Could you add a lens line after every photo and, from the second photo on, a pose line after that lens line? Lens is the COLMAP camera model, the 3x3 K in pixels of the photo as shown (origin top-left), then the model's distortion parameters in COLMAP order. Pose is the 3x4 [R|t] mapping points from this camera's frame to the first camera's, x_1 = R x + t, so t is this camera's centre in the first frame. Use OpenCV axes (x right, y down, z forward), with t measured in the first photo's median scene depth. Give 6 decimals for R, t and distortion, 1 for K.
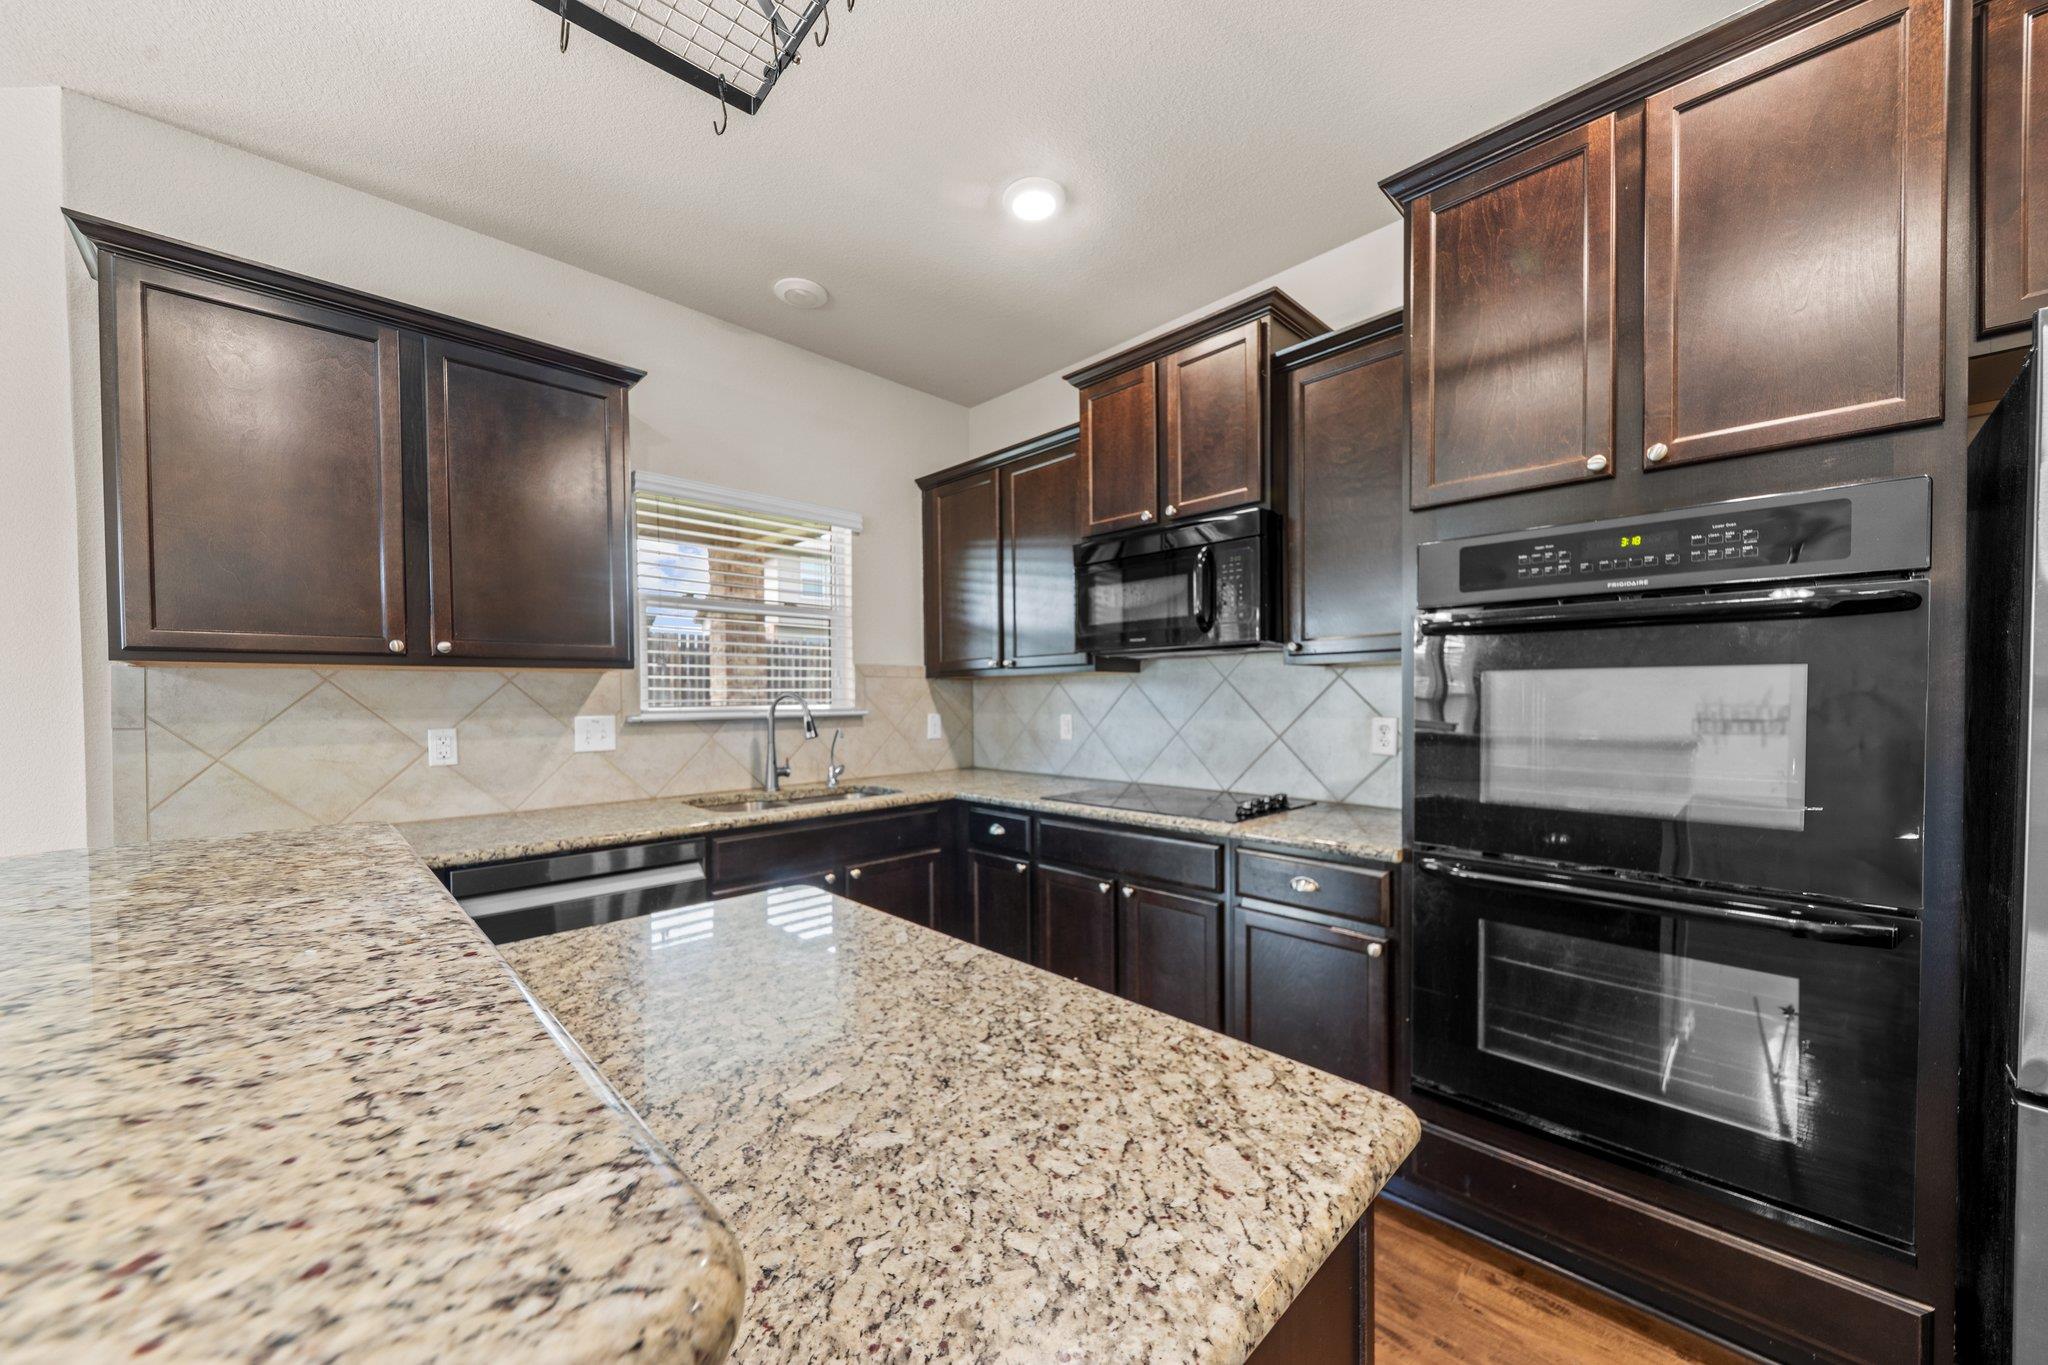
lens RADIAL K [[726.5, 0, 1036.7], [0, 726.5, 706.6], [0, 0, 1]] dist [0.005686, -0.002456]
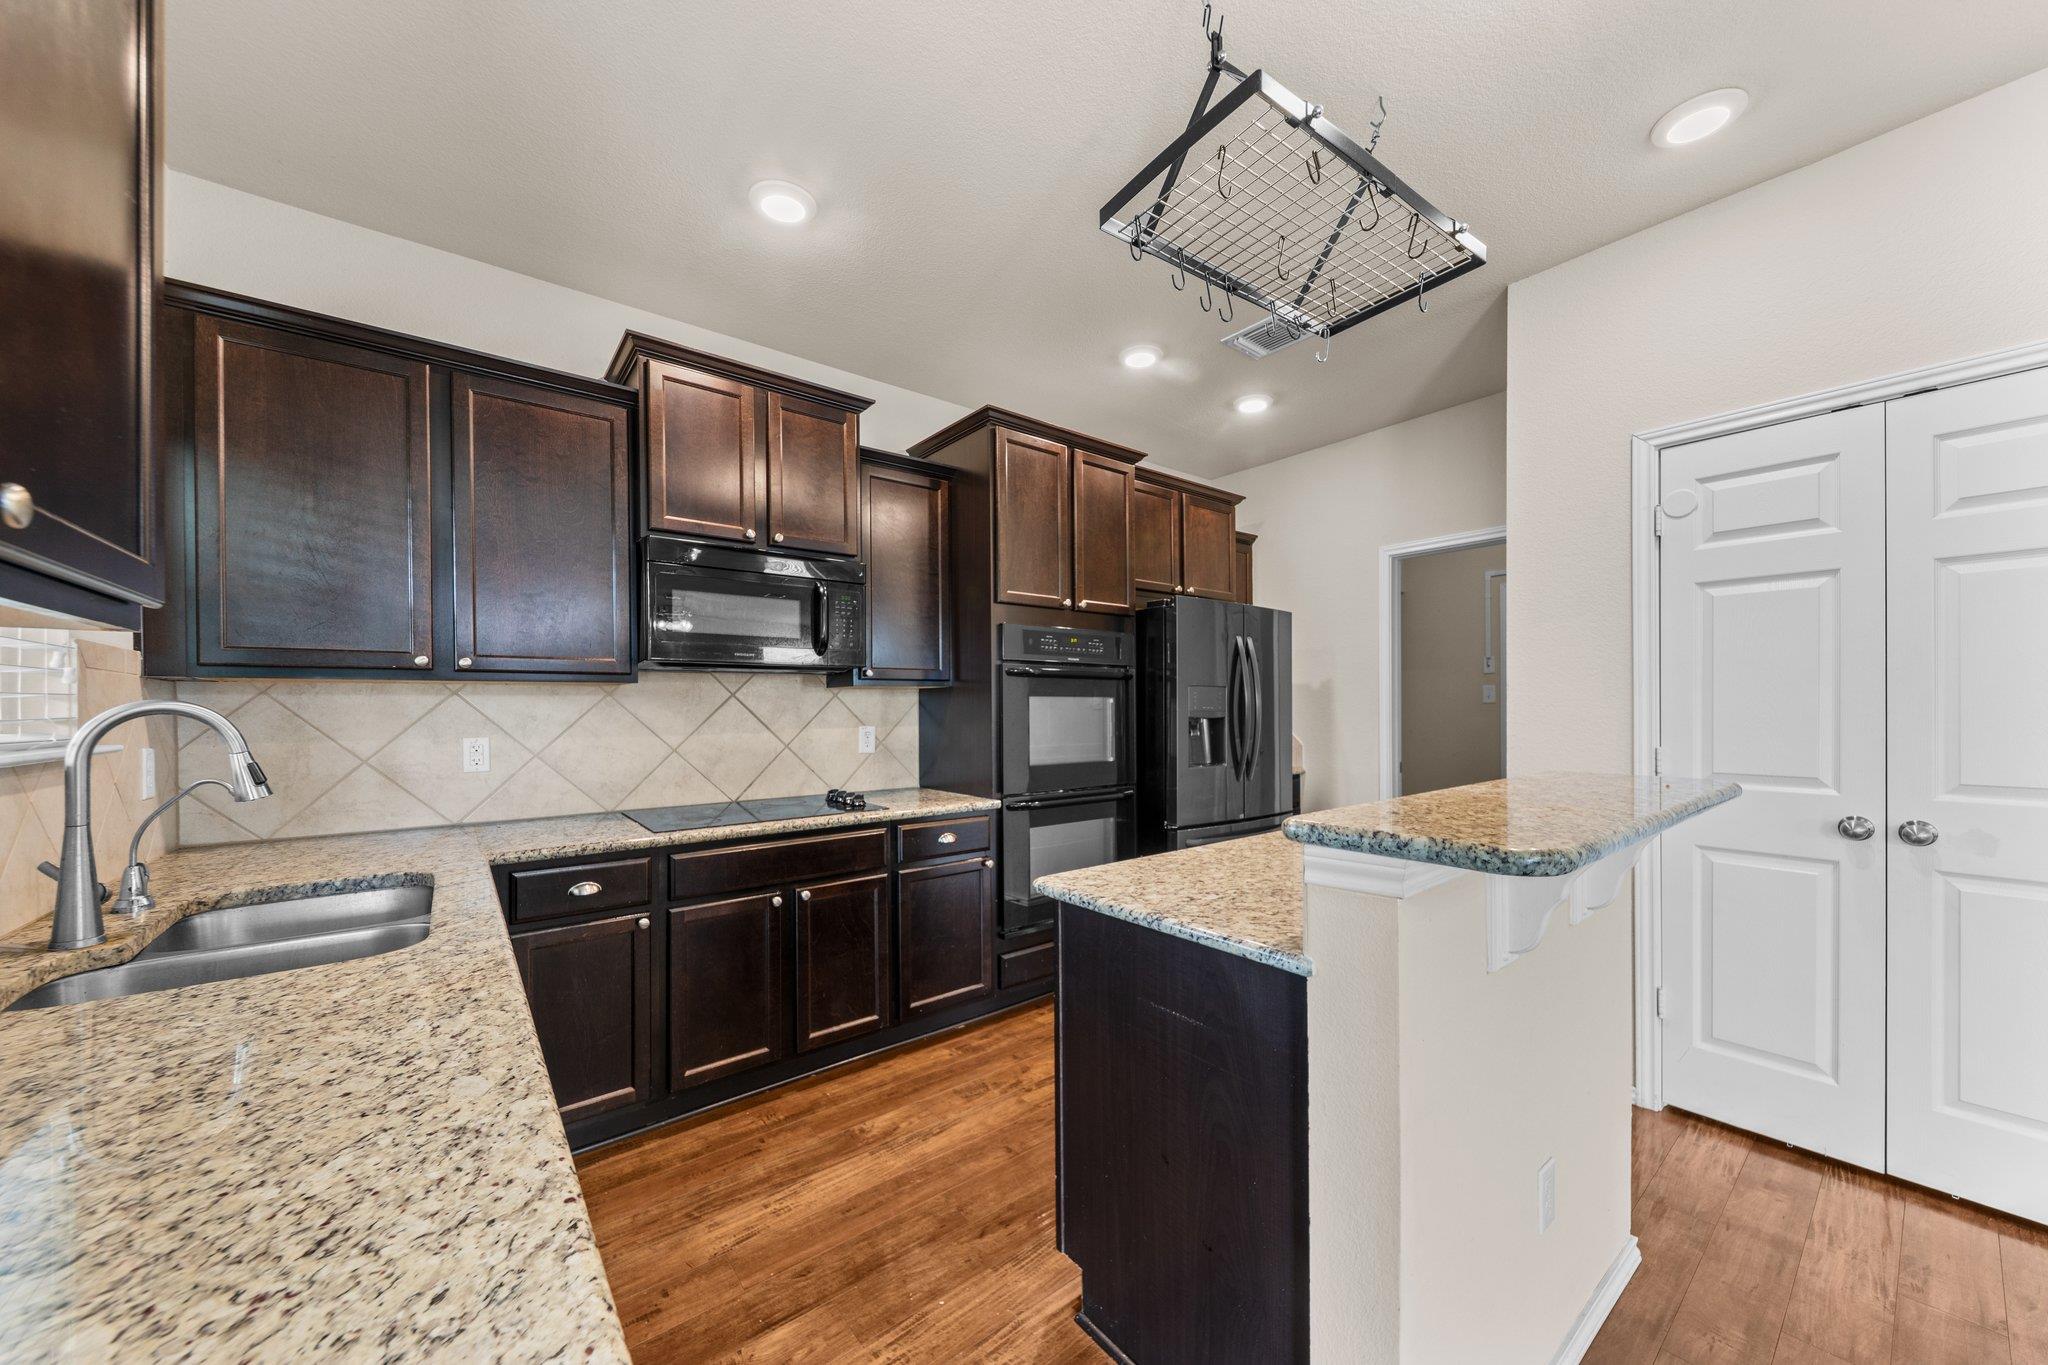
lens RADIAL K [[726.5, 0, 1025.8], [0, 726.5, 705.9], [0, 0, 1]] dist [0.005686, -0.002456]
pose [[0.127019, 0.008854, 0.991861, -0.790935], [0.019333, 0.999748, -0.011401, -0.001910], [-0.991712, 0.020624, 0.126816, 0.485553]]
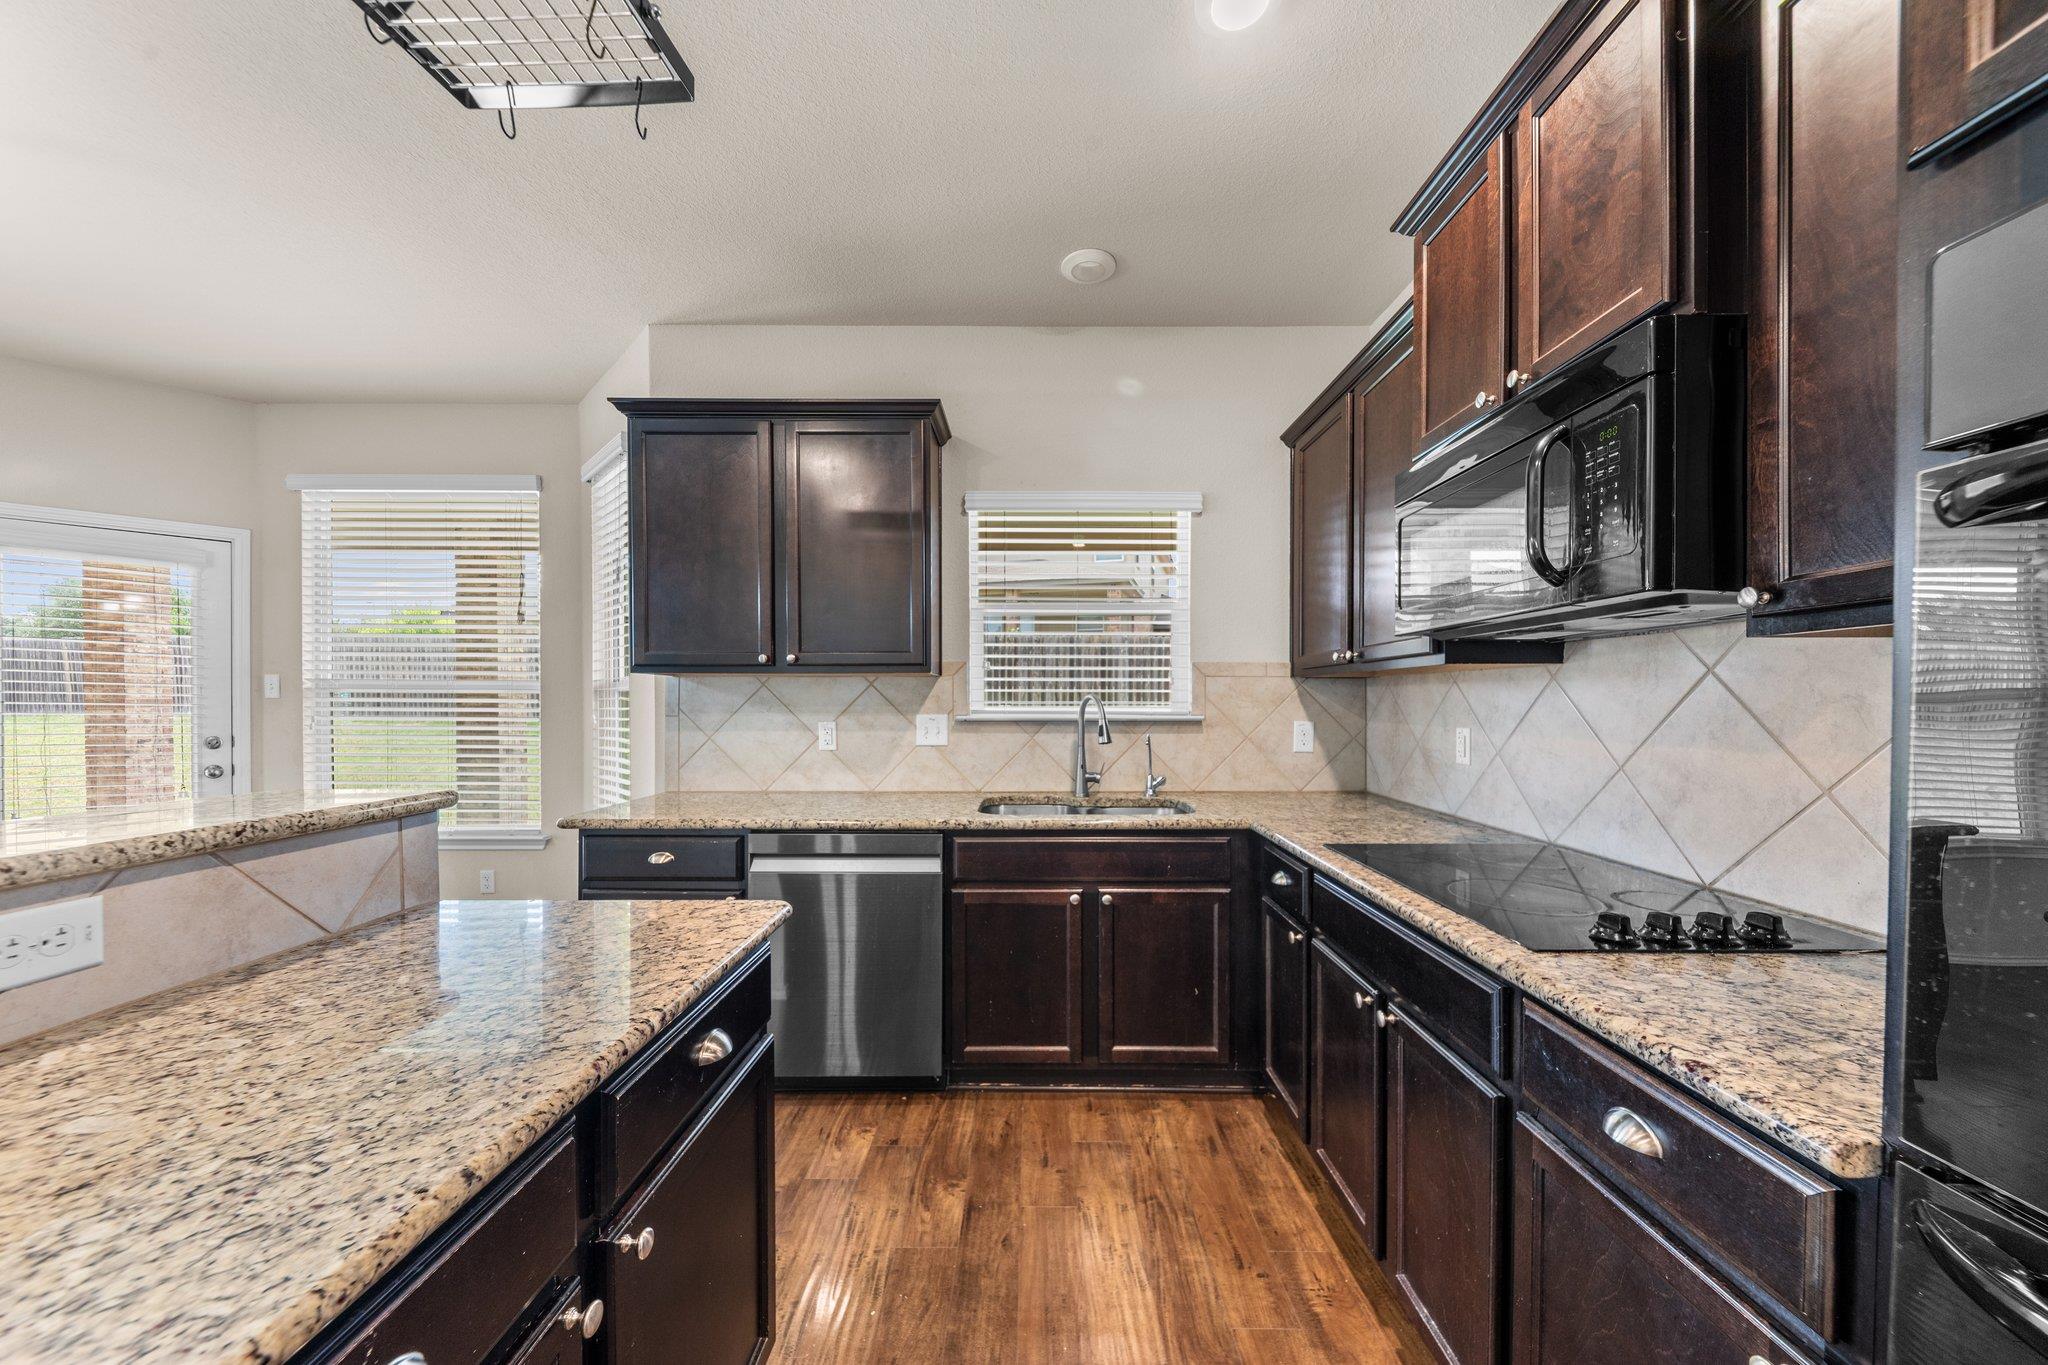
lens RADIAL K [[726.5, 0, 1040.5], [0, 726.5, 705.3], [0, 0, 1]] dist [0.005686, -0.002456]
pose [[0.707449, 0.013633, -0.706633, 0.314240], [-0.016144, 0.999865, 0.003127, -0.007481], [0.706580, 0.009196, 0.707573, 0.317279]]
